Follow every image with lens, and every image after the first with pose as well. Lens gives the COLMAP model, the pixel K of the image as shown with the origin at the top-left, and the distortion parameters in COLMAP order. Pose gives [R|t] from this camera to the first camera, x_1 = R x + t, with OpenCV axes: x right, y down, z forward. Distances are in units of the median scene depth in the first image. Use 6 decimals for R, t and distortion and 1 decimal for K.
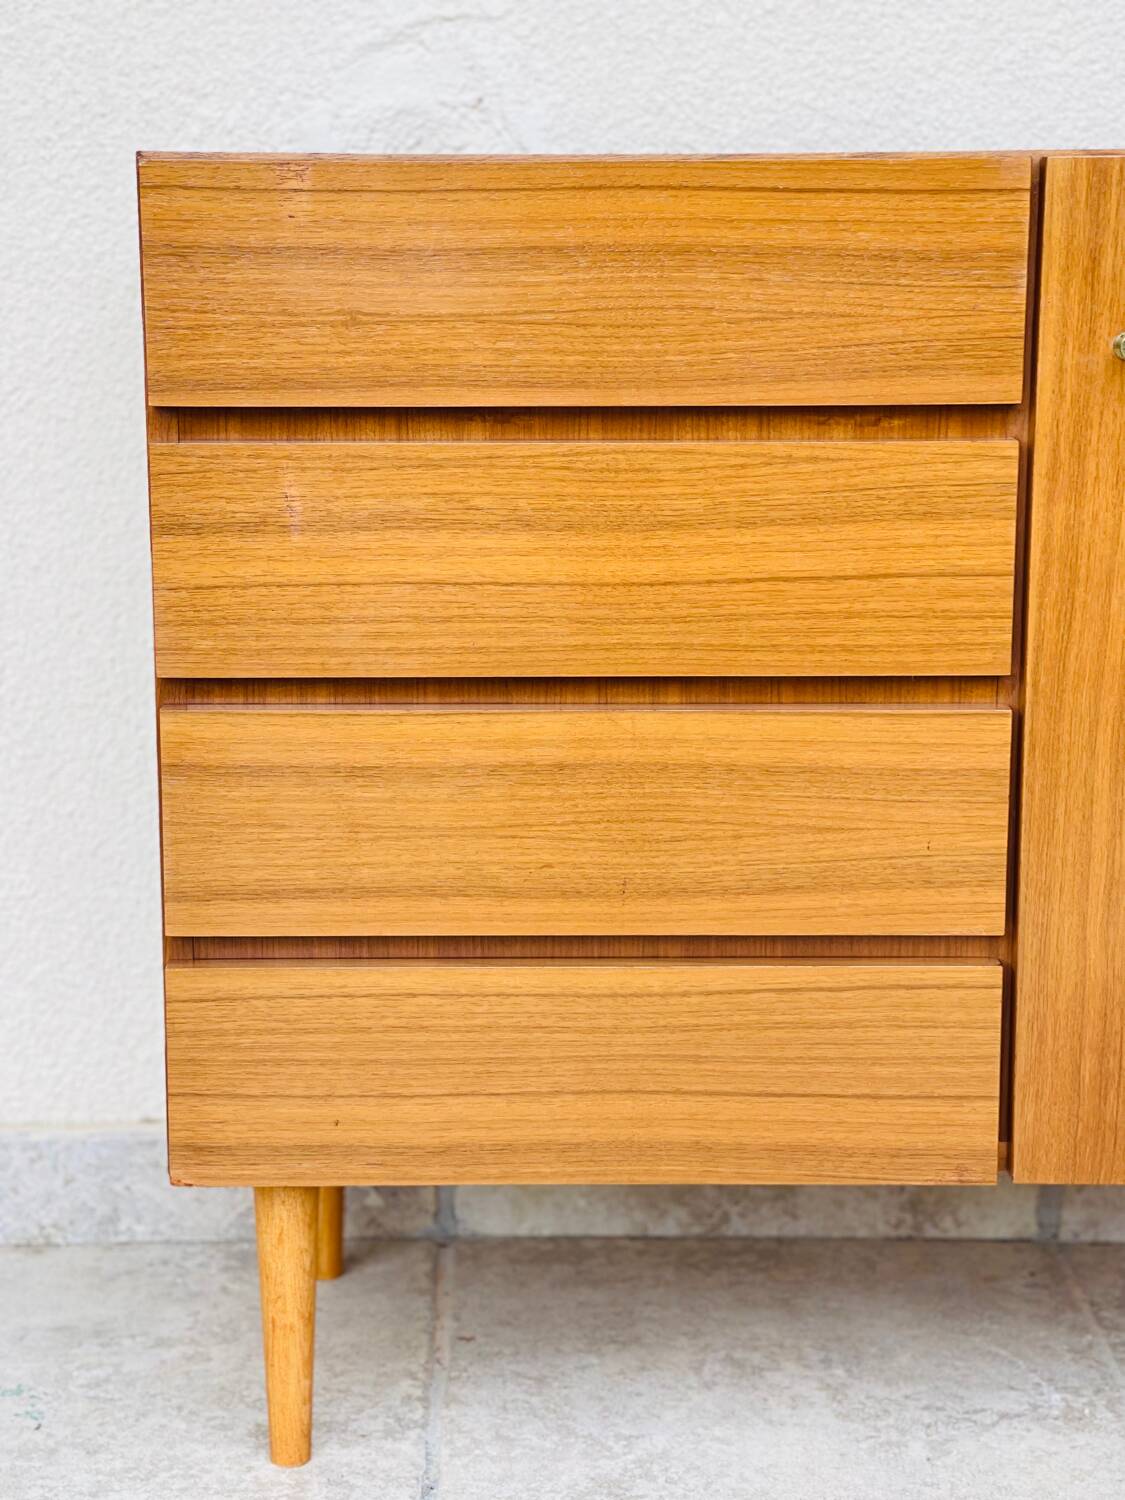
lens RADIAL K [[2784.3, 0, 558.8], [0, 2784.3, 737.5], [0, 0, 1]] dist [0.205793, 0.000000]
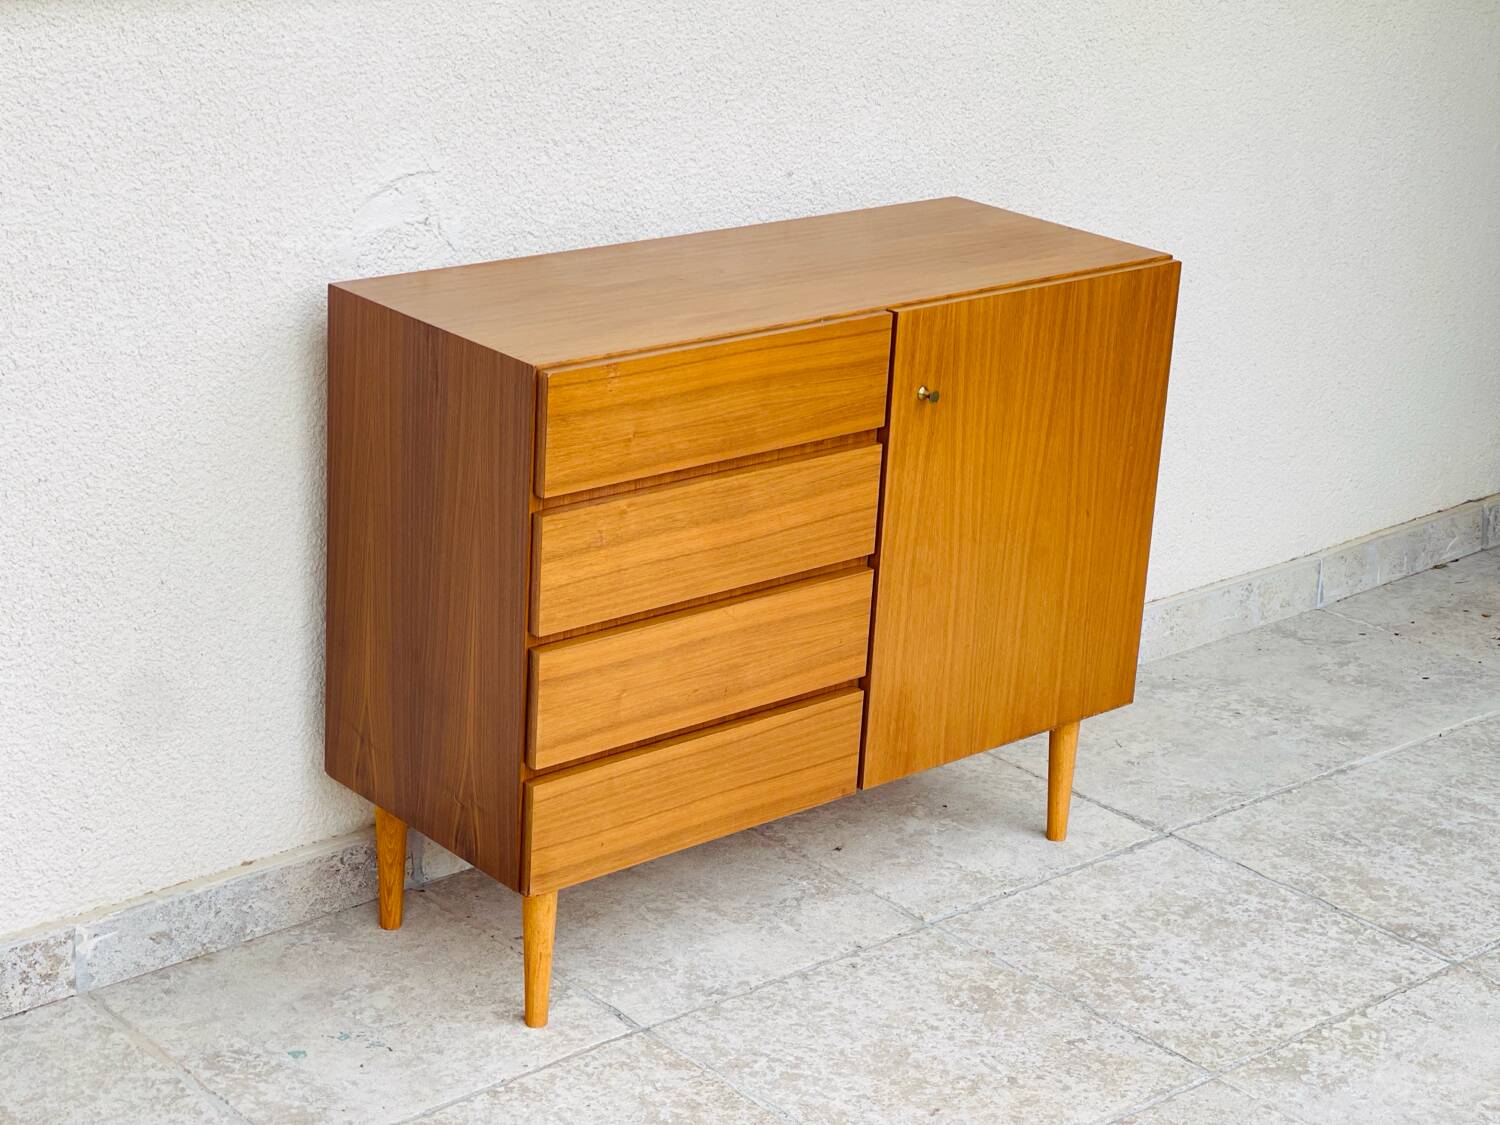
lens RADIAL K [[2784.3, 0, 760.5], [0, 2784.3, 551.5], [0, 0, 1]] dist [0.205793, 0.000000]
pose [[0.756010, -0.175601, 0.630566, -1.151263], [0.071691, 0.979761, 0.186892, -0.398682], [-0.650622, -0.096087, 0.753298, -0.461281]]
